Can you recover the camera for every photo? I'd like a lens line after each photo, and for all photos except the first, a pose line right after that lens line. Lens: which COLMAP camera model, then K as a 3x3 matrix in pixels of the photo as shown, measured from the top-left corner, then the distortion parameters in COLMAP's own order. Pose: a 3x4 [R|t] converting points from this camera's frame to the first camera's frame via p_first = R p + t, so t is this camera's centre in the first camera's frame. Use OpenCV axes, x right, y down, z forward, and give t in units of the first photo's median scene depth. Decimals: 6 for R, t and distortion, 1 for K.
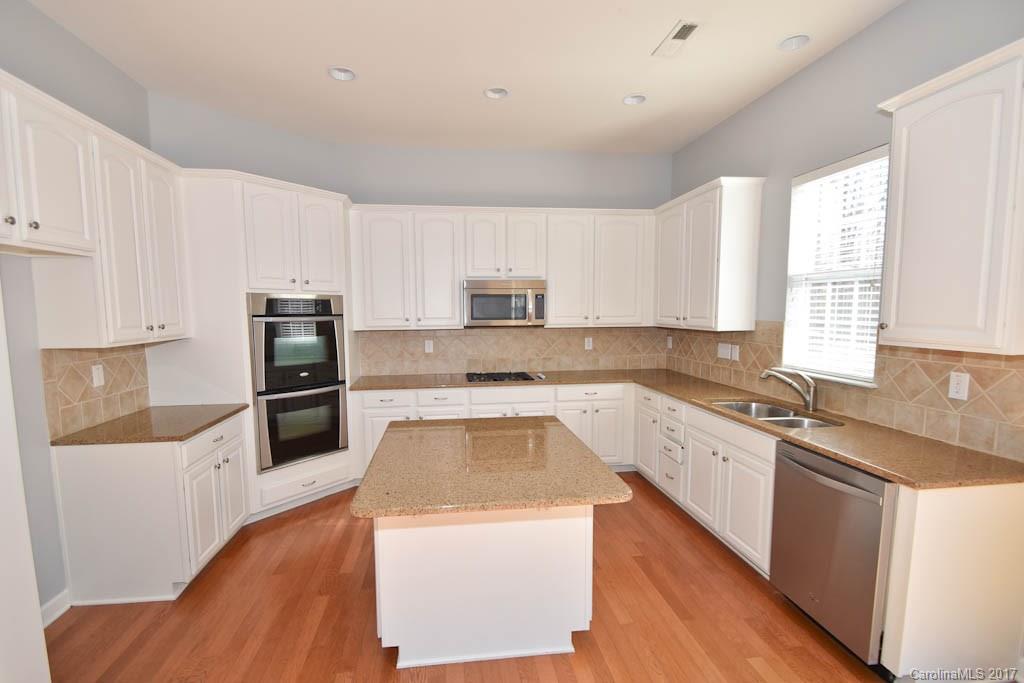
lens RADIAL K [[471.9, 0, 490.7], [0, 471.9, 351.1], [0, 0, 1]] dist [-0.002043, -0.004858]
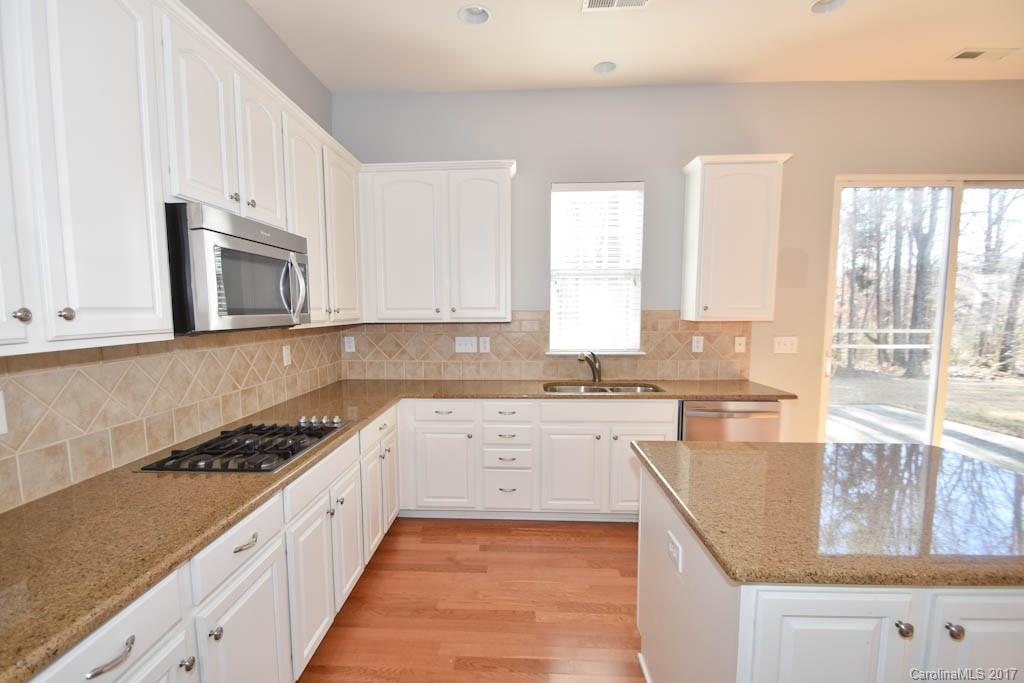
lens RADIAL K [[471.9, 0, 508.5], [0, 471.9, 352.0], [0, 0, 1]] dist [-0.002043, -0.004858]
pose [[0.148851, -0.082161, 0.985441, -0.431997], [0.094525, 0.993161, 0.068527, -0.044271], [-0.984332, 0.082948, 0.155599, 0.804498]]
